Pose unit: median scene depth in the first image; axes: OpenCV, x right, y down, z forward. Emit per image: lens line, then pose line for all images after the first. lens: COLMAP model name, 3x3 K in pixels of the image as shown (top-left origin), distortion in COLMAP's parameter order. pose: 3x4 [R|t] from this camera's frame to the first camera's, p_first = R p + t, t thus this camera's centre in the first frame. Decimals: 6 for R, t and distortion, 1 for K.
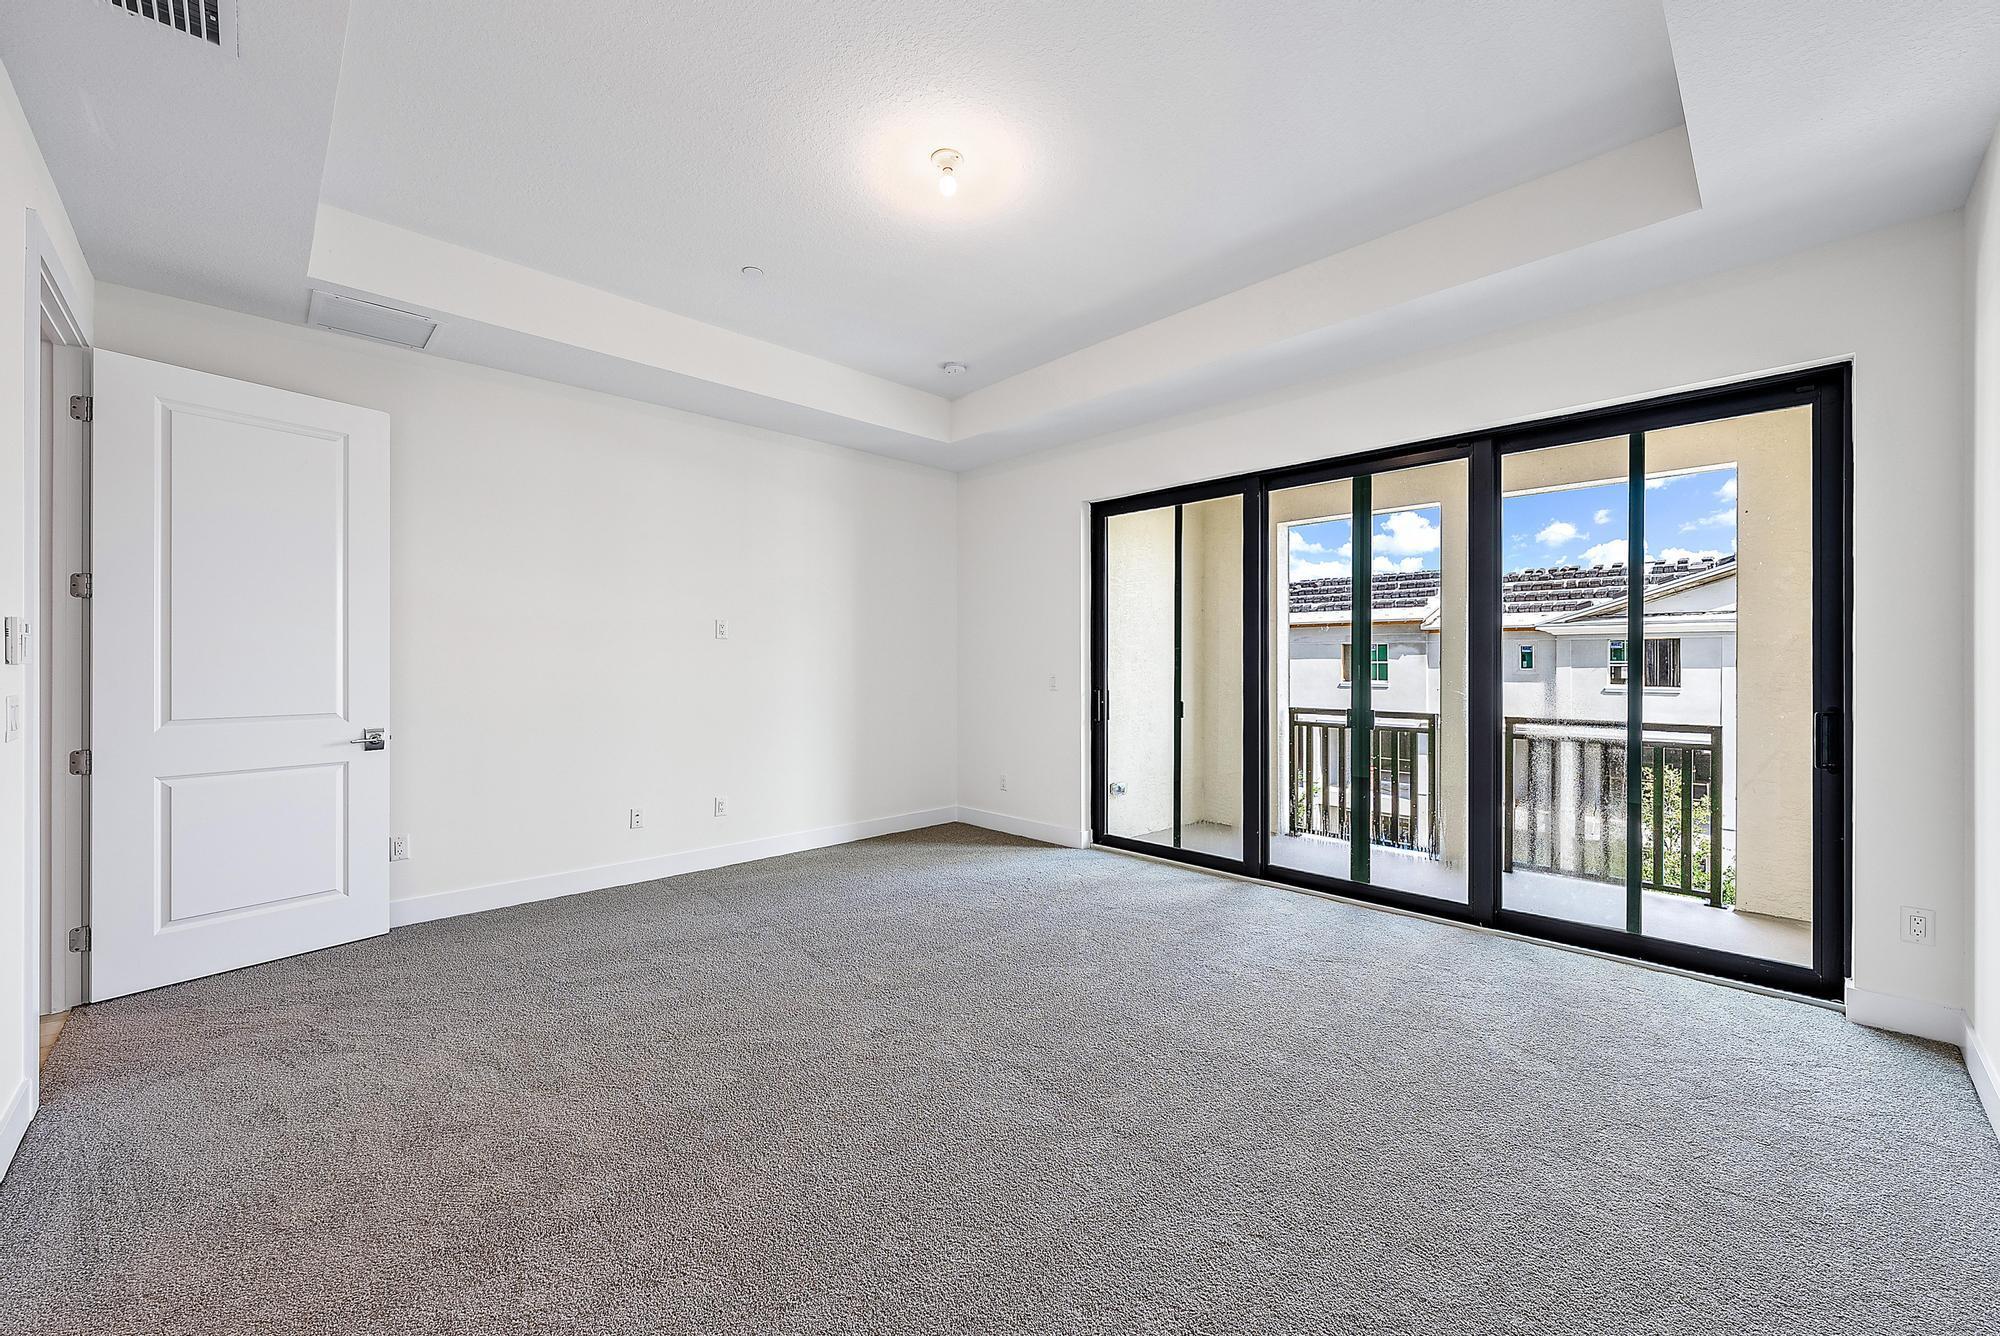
lens RADIAL K [[790.2, 0, 1000.8], [0, 790.2, 665.6], [0, 0, 1]] dist [0.002318, 0.000147]
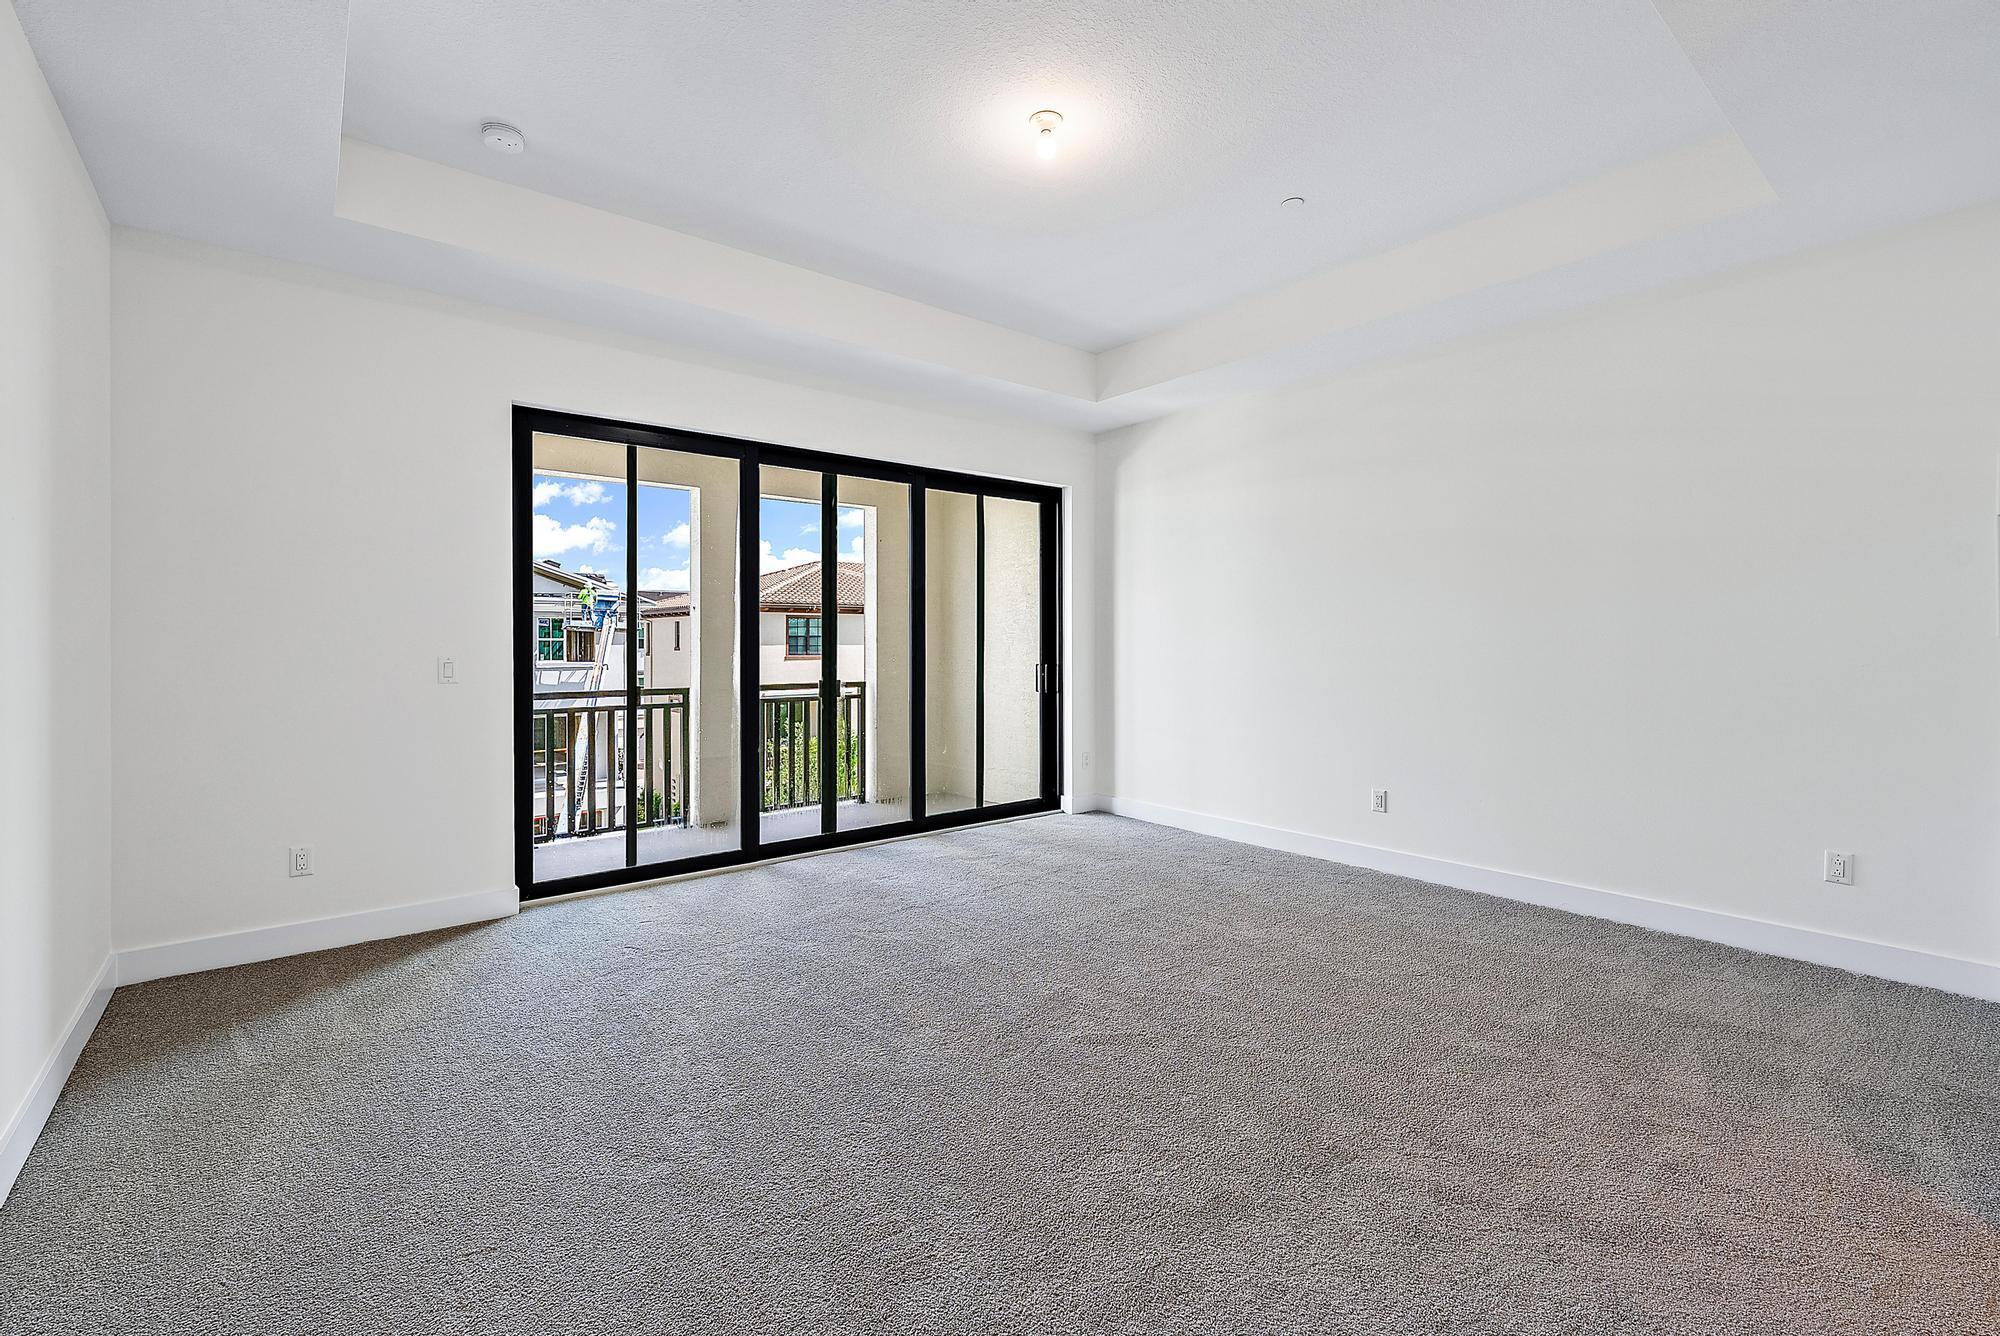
lens RADIAL K [[862.0, 0, 952.0], [0, 862.0, 640.9], [0, 0, 1]] dist [0.001399, 0.000011]
pose [[0.118185, -0.000641, 0.992991, -0.590969], [0.002507, 0.999997, 0.000347, -0.001376], [-0.992988, 0.002448, 0.118186, 0.545250]]
